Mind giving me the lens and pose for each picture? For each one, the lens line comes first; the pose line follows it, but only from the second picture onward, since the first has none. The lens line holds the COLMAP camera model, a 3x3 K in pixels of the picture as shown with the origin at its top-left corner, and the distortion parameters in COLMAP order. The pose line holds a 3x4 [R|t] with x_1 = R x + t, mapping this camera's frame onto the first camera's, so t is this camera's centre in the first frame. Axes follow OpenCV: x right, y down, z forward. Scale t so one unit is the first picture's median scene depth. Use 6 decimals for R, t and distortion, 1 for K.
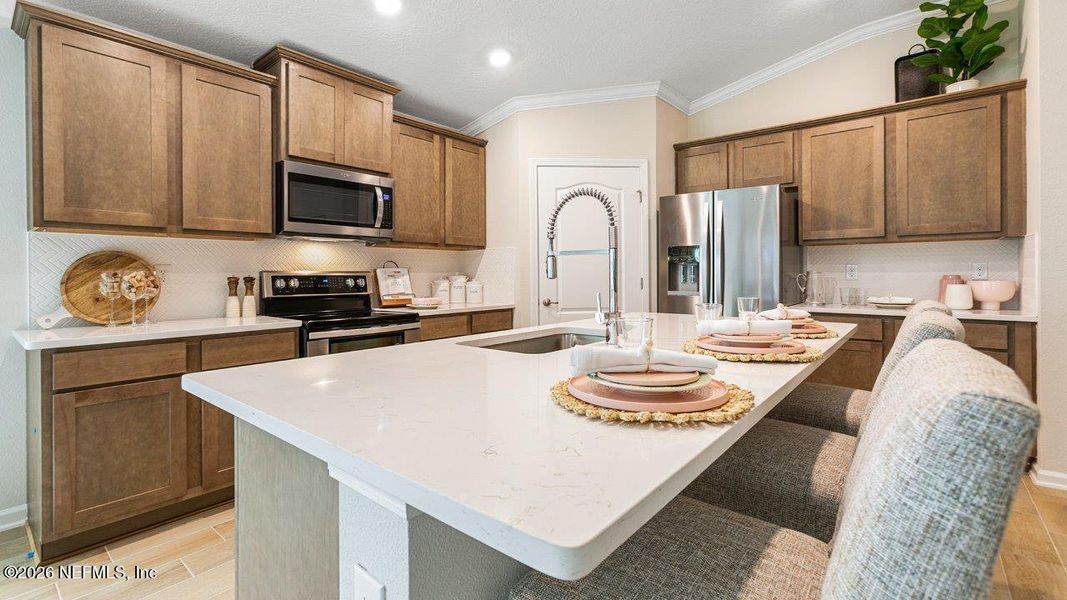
lens RADIAL K [[474.7, 0, 531.8], [0, 474.7, 274.2], [0, 0, 1]] dist [0.000745, 0.000873]
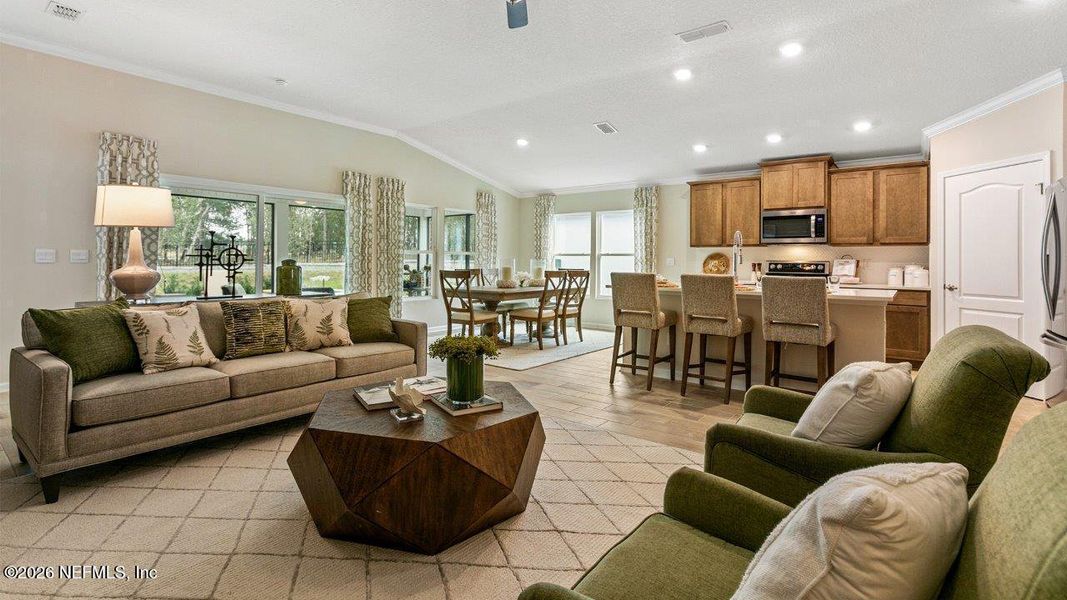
lens RADIAL K [[490.2, 0, 532.6], [0, 490.2, 256.6], [0, 0, 1]] dist [-0.000018, 0.000094]
pose [[0.025269, -0.003350, -0.999675, 1.520396], [-0.010103, 0.999942, -0.003606, -0.005362], [0.999630, 0.010190, 0.025233, -0.128815]]
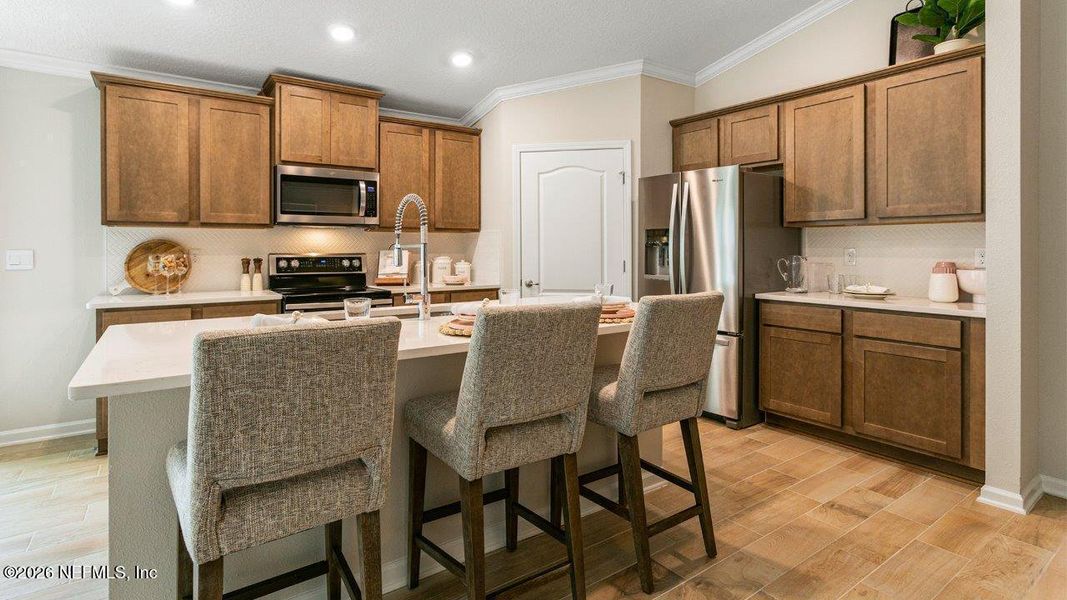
lens RADIAL K [[528.3, 0, 530.4], [0, 528.3, 249.0], [0, 0, 1]] dist [-0.003818, -0.000304]
pose [[0.964644, 0.004189, -0.263522, 0.406594], [-0.003757, 0.999991, 0.002145, -0.021967], [0.263528, -0.001079, 0.964651, -0.132062]]
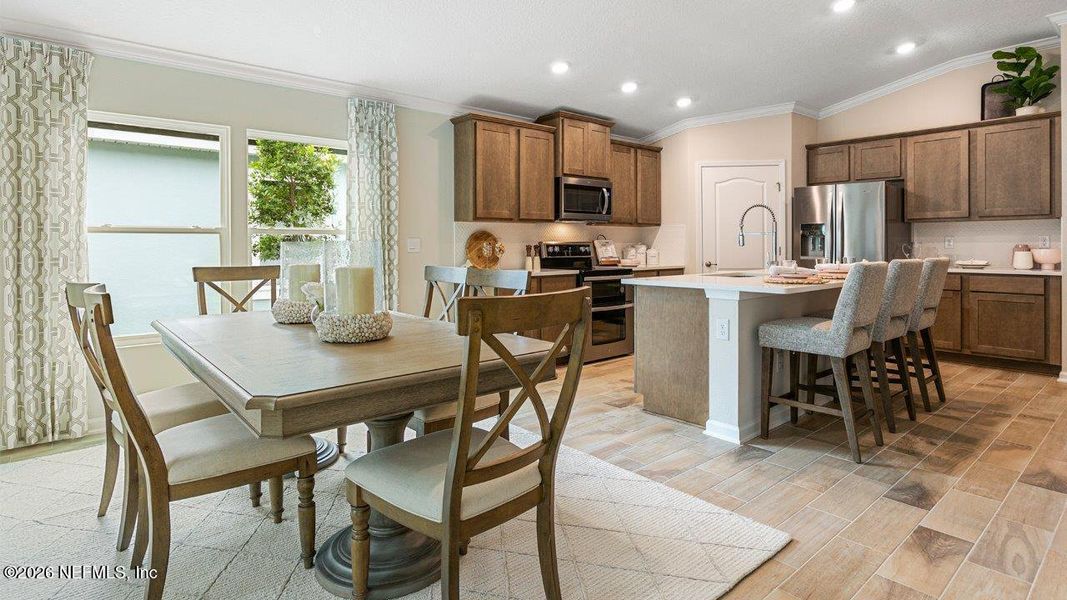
lens RADIAL K [[546.2, 0, 534.1], [0, 546.2, 247.3], [0, 0, 1]] dist [0.003150, 0.000092]
pose [[0.985967, 0.001844, -0.166932, -0.247145], [-0.001168, 0.999991, 0.004146, 0.004583], [0.166938, -0.003893, 0.985960, -0.808067]]
